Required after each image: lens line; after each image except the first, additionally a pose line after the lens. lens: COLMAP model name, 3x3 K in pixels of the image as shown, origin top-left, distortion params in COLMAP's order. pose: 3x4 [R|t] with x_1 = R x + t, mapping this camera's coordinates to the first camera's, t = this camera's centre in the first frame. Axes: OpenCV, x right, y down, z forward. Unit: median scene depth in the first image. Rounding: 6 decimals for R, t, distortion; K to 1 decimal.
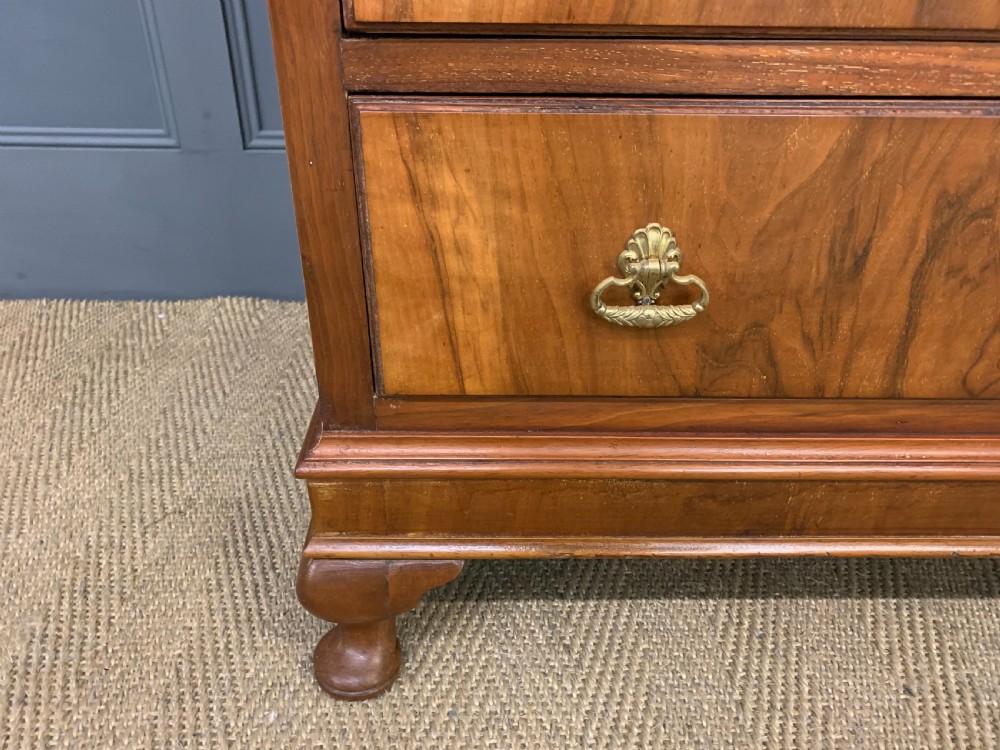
lens RADIAL K [[749.4, 0, 500.7], [0, 749.4, 364.6], [0, 0, 1]] dist [0.047957, -0.022441]
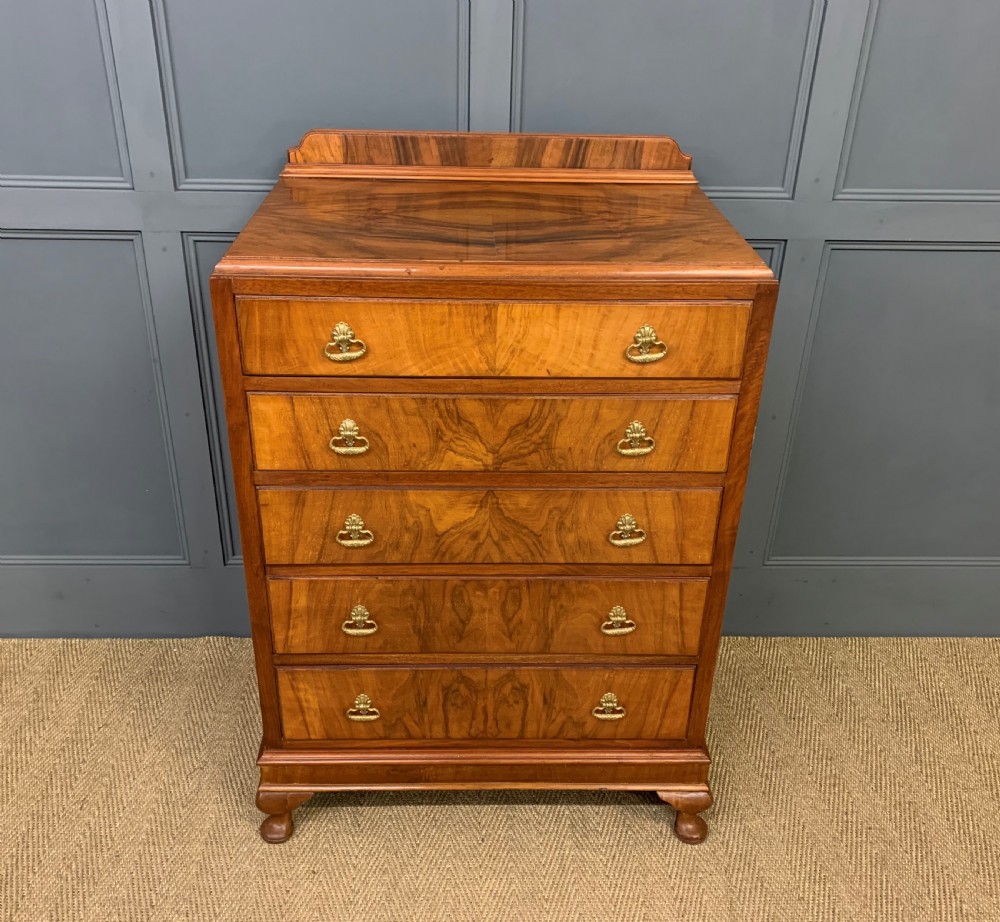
lens RADIAL K [[973.9, 0, 482.9], [0, 973.9, 483.6], [0, 0, 1]] dist [0.076052, 0.000000]
pose [[0.999981, 0.000939, -0.006107, 0.651174], [-0.001107, 0.999619, -0.027568, -0.856638], [0.006078, 0.027574, 0.999601, -2.931045]]
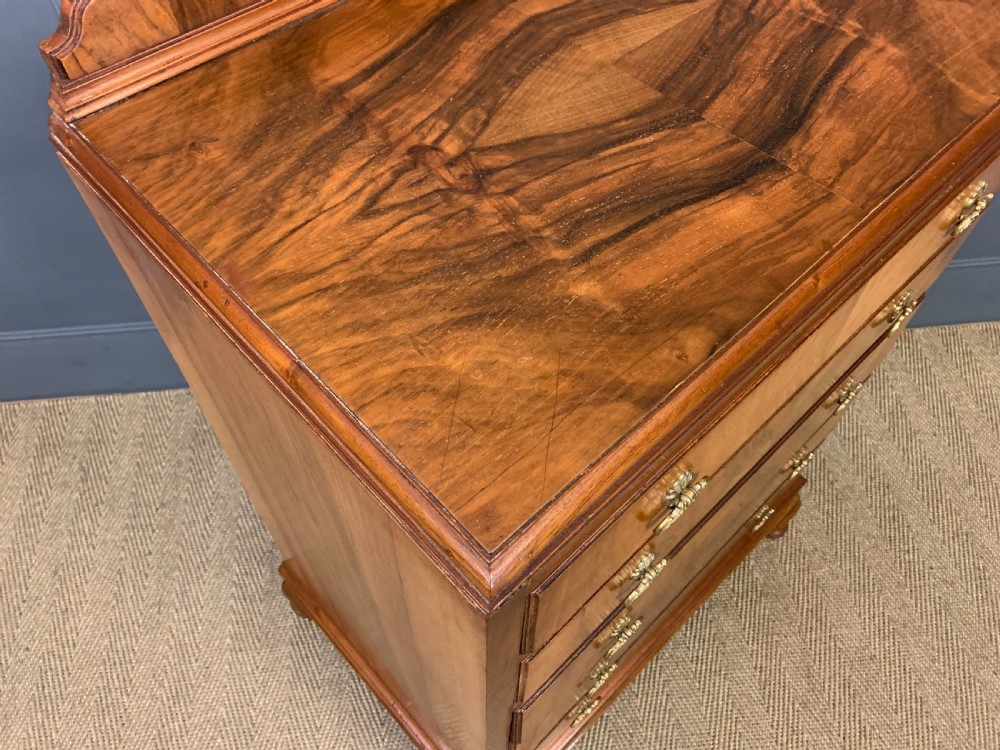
lens RADIAL K [[792.4, 0, 494.6], [0, 792.4, 365.3], [0, 0, 1]] dist [0.003632, 0.015469]
pose [[0.744018, -0.549895, 0.379543, -0.371566], [0.348592, 0.804069, 0.481619, -2.237497], [-0.570019, -0.226028, 0.789930, -0.660643]]
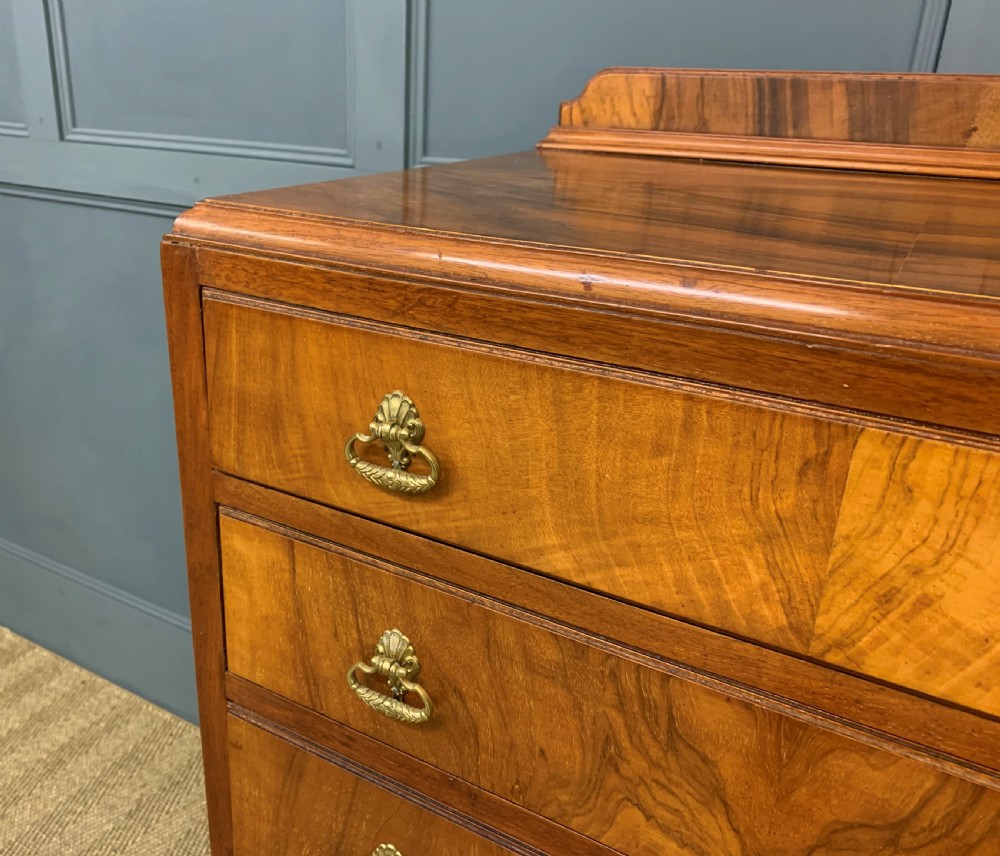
lens RADIAL K [[883.2, 0, 420.3], [0, 883.2, 419.0], [0, 0, 1]] dist [0.031017, -0.029729]
pose [[0.835595, 0.196745, -0.512906, 0.754546], [-0.284889, 0.953499, -0.098373, -1.313653], [0.469701, 0.228321, 0.852790, -0.787764]]
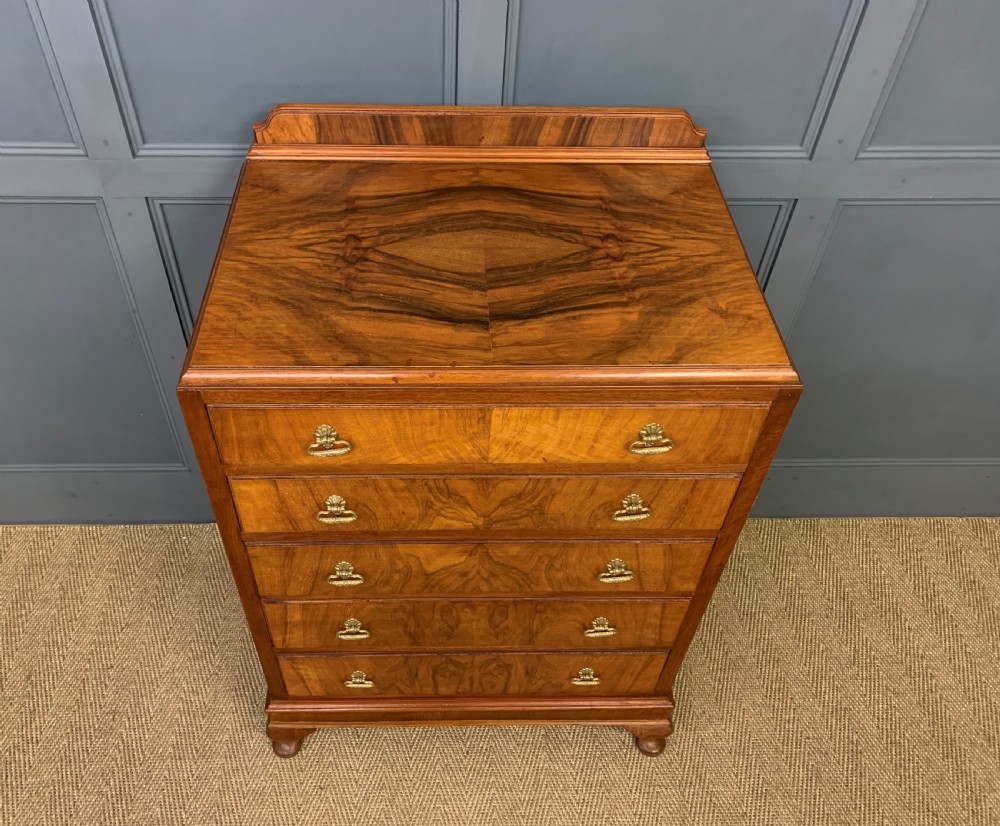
lens RADIAL K [[836.5, 0, 452.2], [0, 836.5, 410.2], [0, 0, 1]] dist [0.075842, -0.038389]
pose [[0.999960, 0.003099, -0.008443, 0.583047], [-0.000670, 0.961817, 0.273691, -2.136813], [0.008969, -0.273675, 0.961781, -2.216203]]
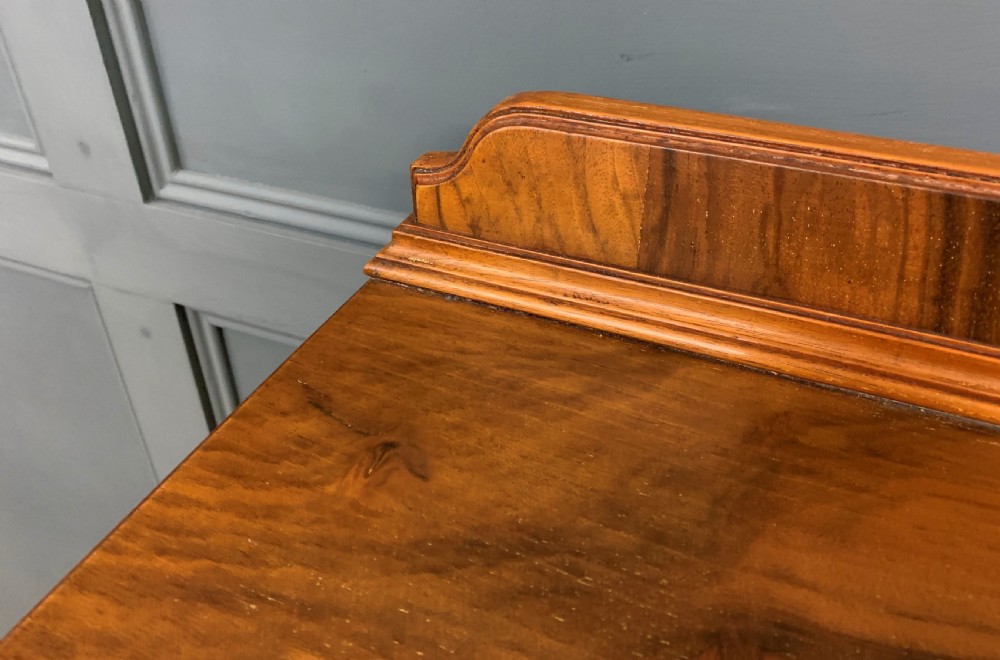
lens RADIAL K [[775.6, 0, 495.3], [0, 775.6, 279.9], [0, 0, 1]] dist [0.031442, -0.017047]
pose [[0.910869, 0.206136, -0.357528, 0.200981], [-0.187800, 0.978462, 0.085688, -2.249620], [0.367491, -0.010907, 0.929963, 0.264980]]
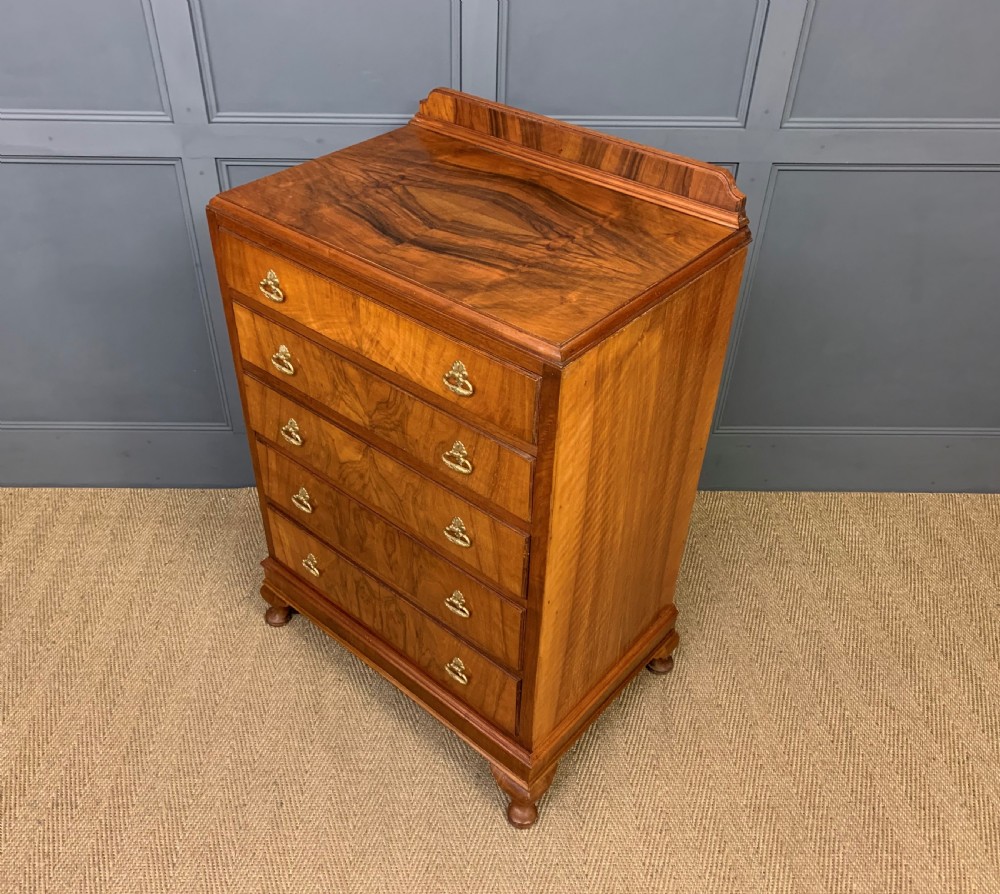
lens RADIAL K [[904.9, 0, 476.9], [0, 904.9, 440.4], [0, 0, 1]] dist [0.089677, -0.011344]
pose [[0.734919, 0.402949, -0.545459, 2.897529], [-0.340994, 0.914825, 0.216375, -1.857660], [0.586188, 0.026980, 0.809726, -2.235489]]
